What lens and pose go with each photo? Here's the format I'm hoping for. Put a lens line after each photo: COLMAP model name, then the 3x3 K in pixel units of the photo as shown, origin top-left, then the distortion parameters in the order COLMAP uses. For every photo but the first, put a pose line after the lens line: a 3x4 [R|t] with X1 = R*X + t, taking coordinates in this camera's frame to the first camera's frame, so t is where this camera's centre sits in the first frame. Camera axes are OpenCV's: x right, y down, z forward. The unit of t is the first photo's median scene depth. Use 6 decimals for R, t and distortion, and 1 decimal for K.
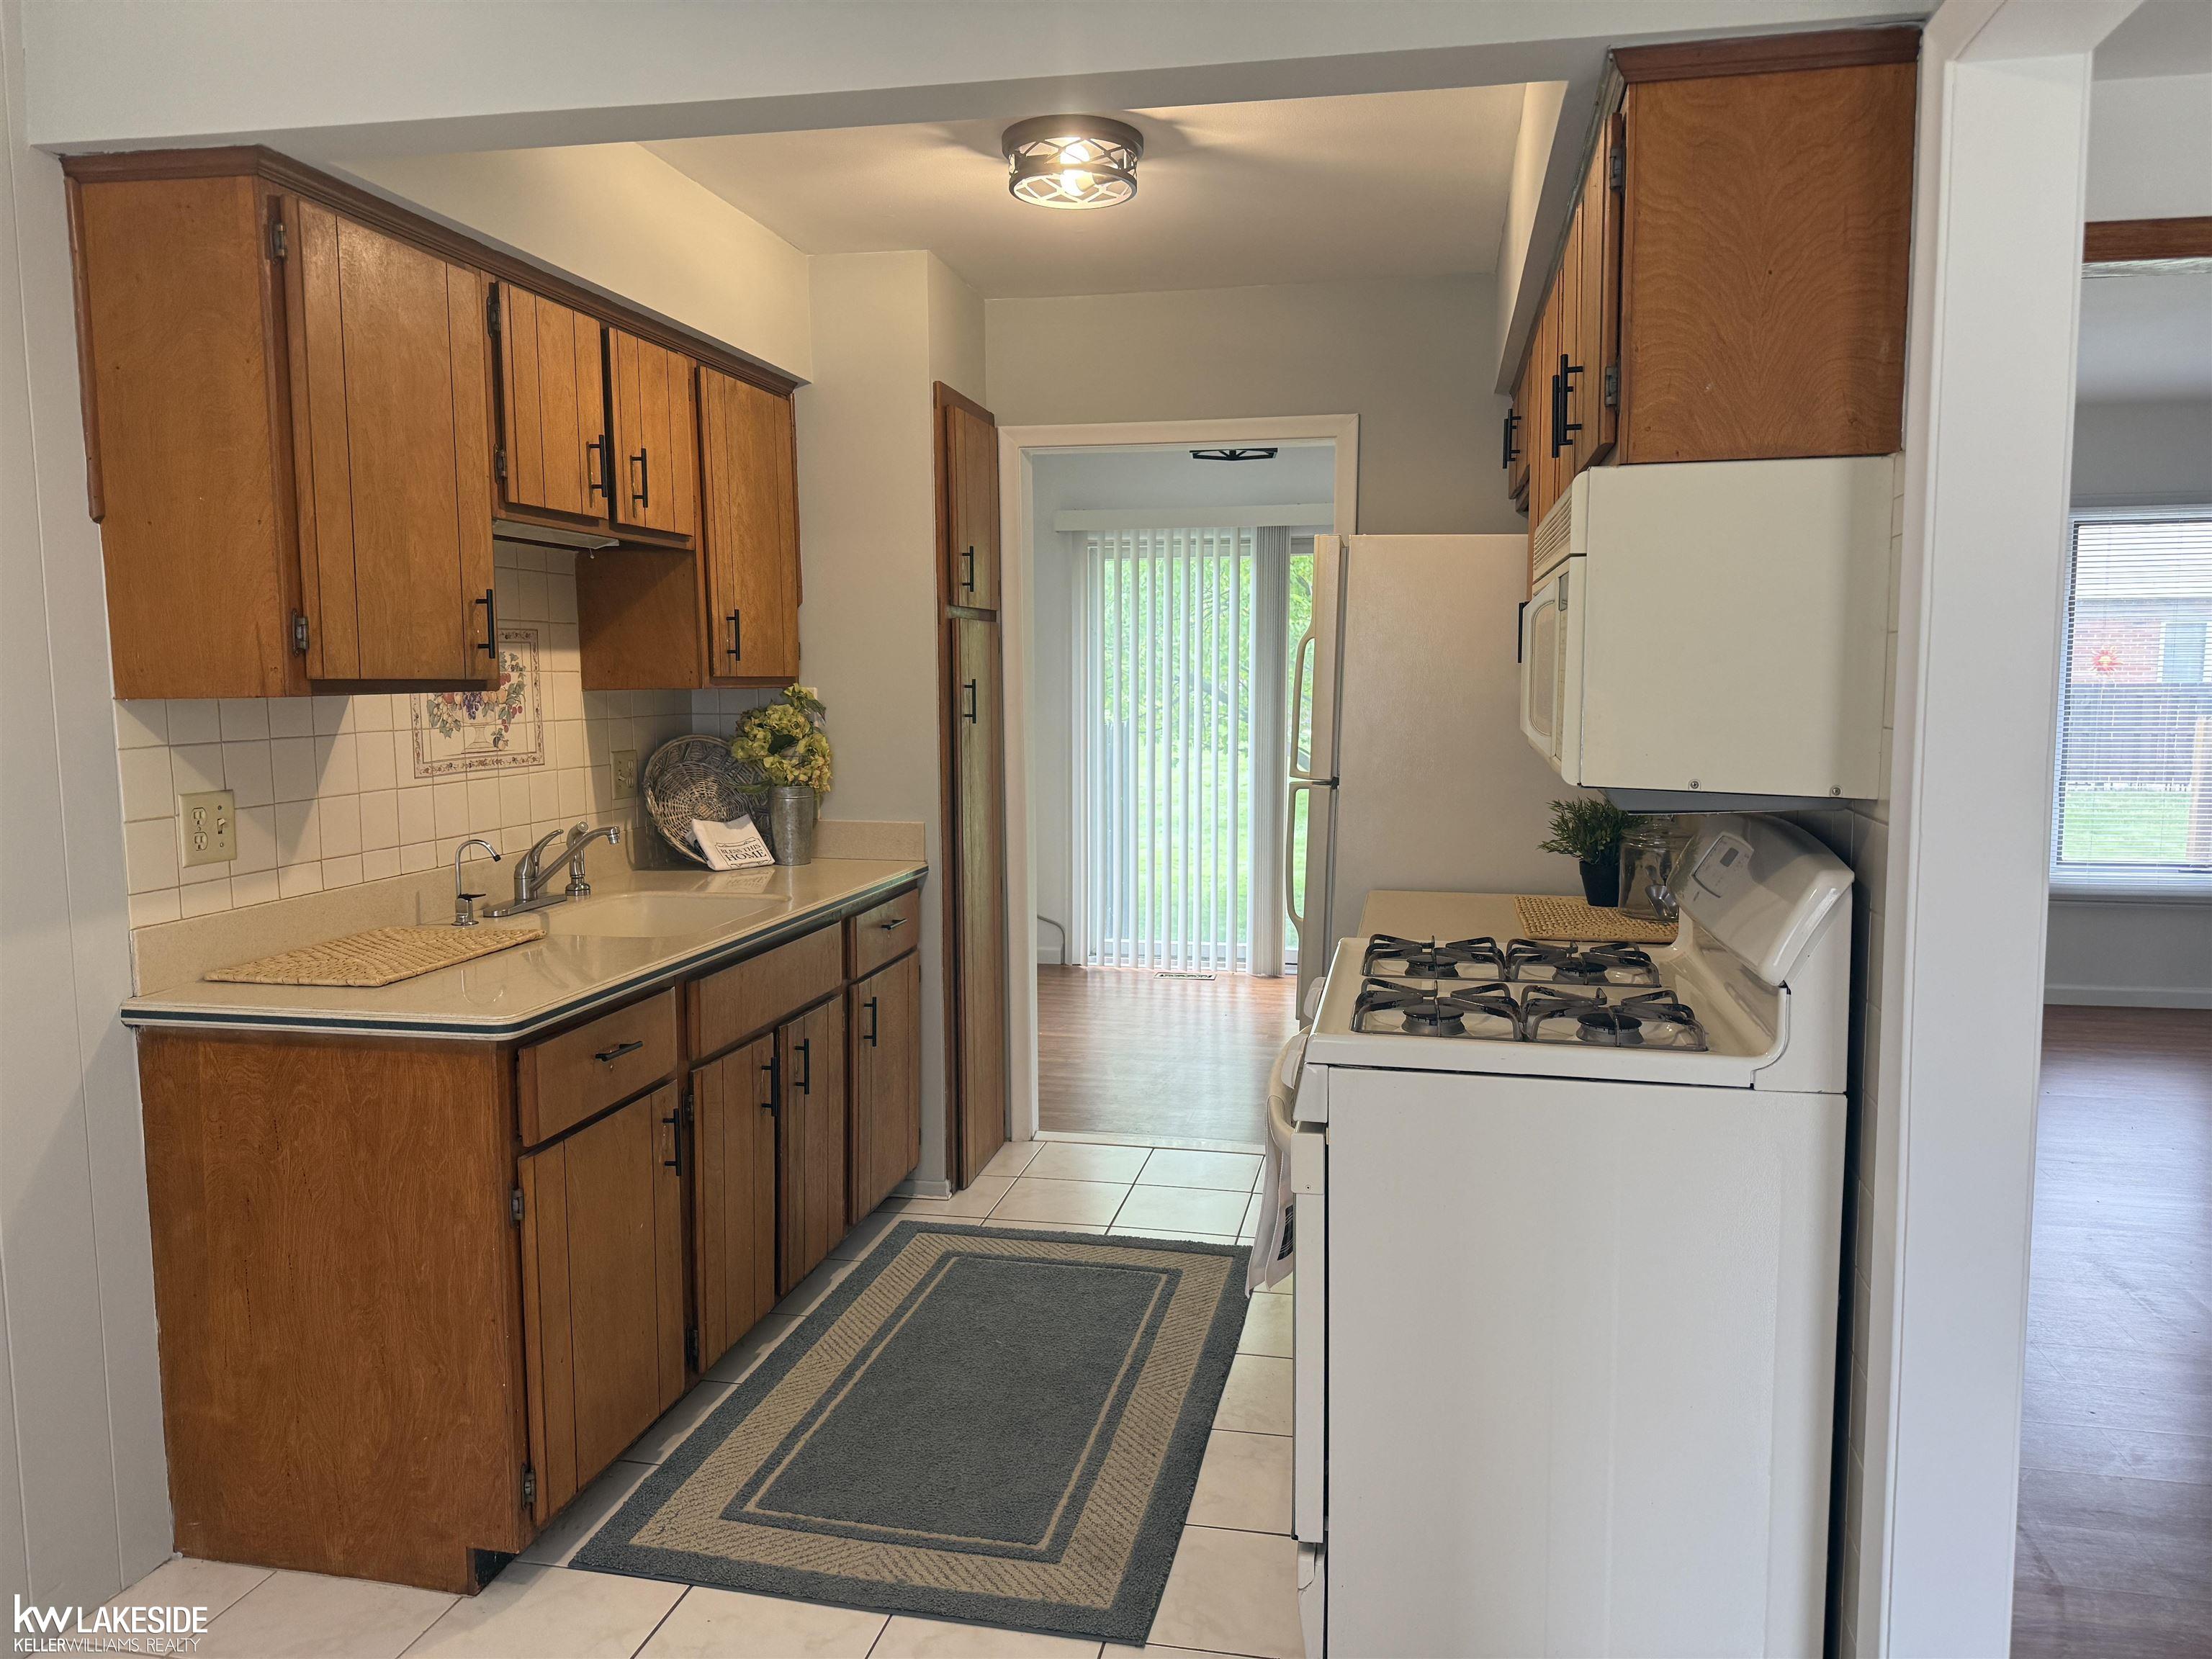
lens RADIAL K [[1551.8, 0, 1106.3], [0, 1551.8, 831.8], [0, 0, 1]] dist [-0.000071, -0.000009]
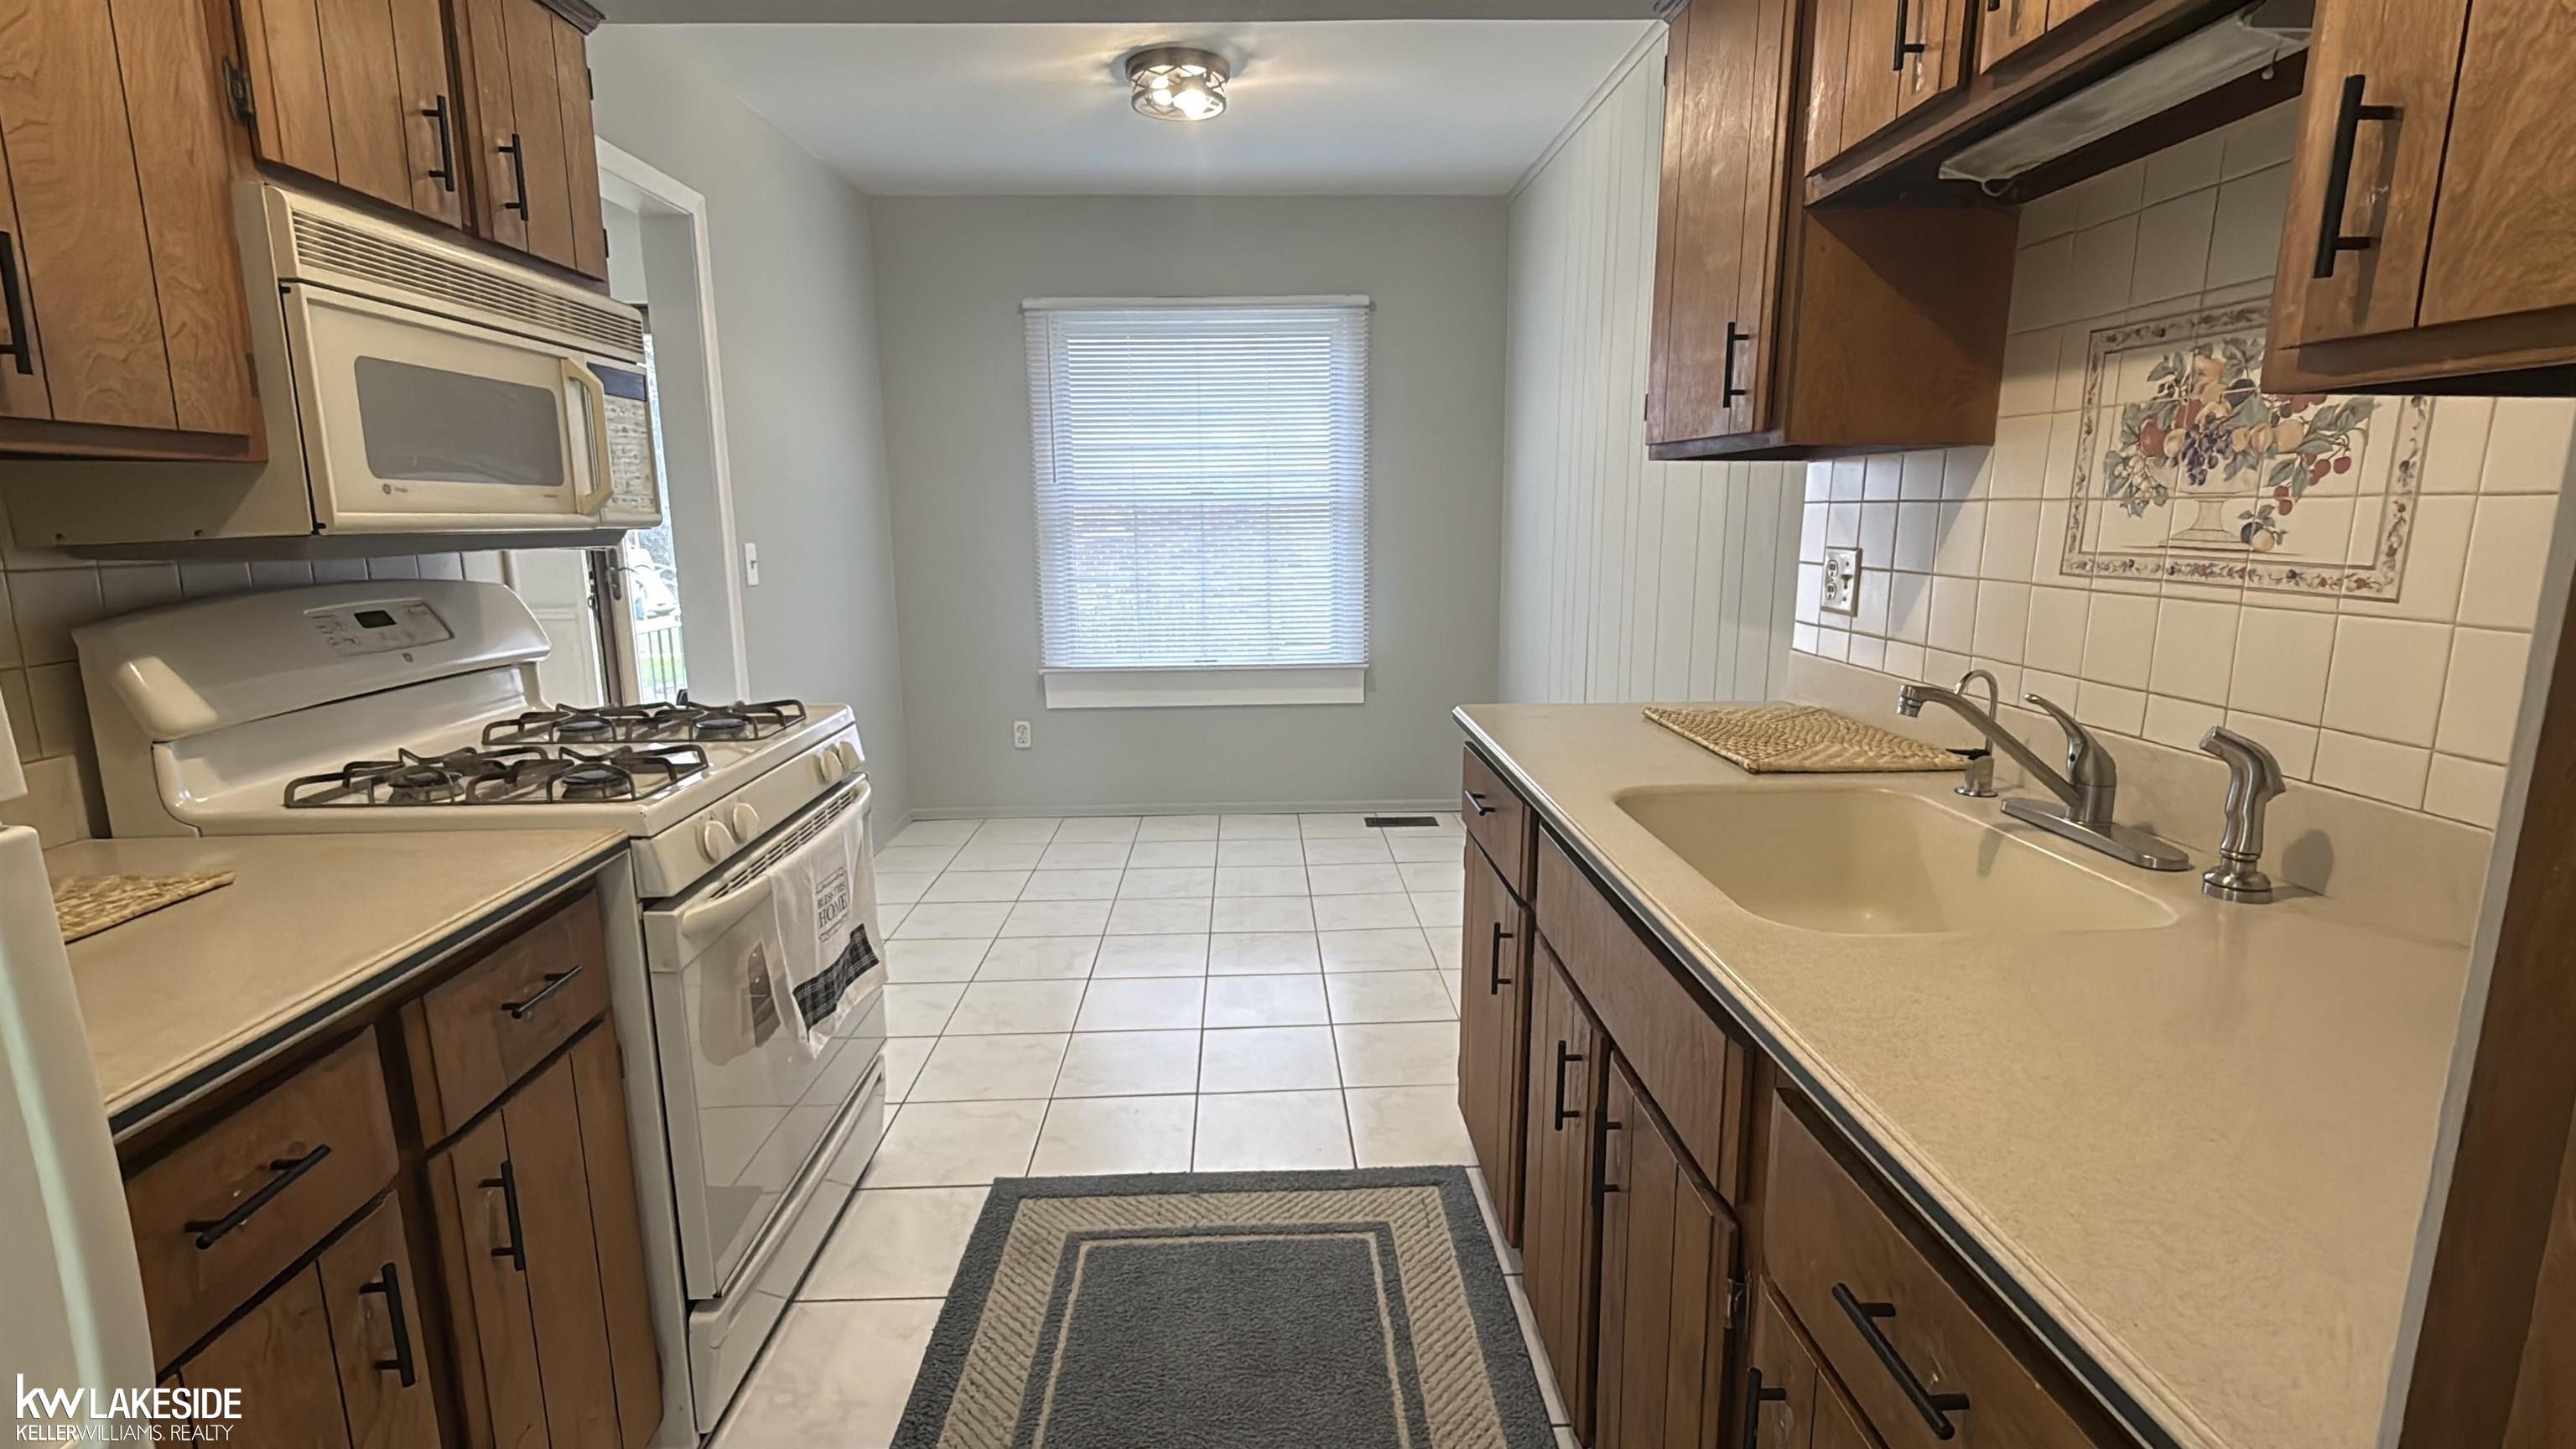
lens RADIAL K [[1176.8, 0, 1294.4], [0, 1176.8, 726.2], [0, 0, 1]] dist [0.000908, 0.000078]
pose [[-0.971475, 0.051735, -0.231429, -0.009077], [-0.015587, 0.959872, 0.280006, -0.104401], [0.236628, 0.275626, -0.931685, 1.365223]]
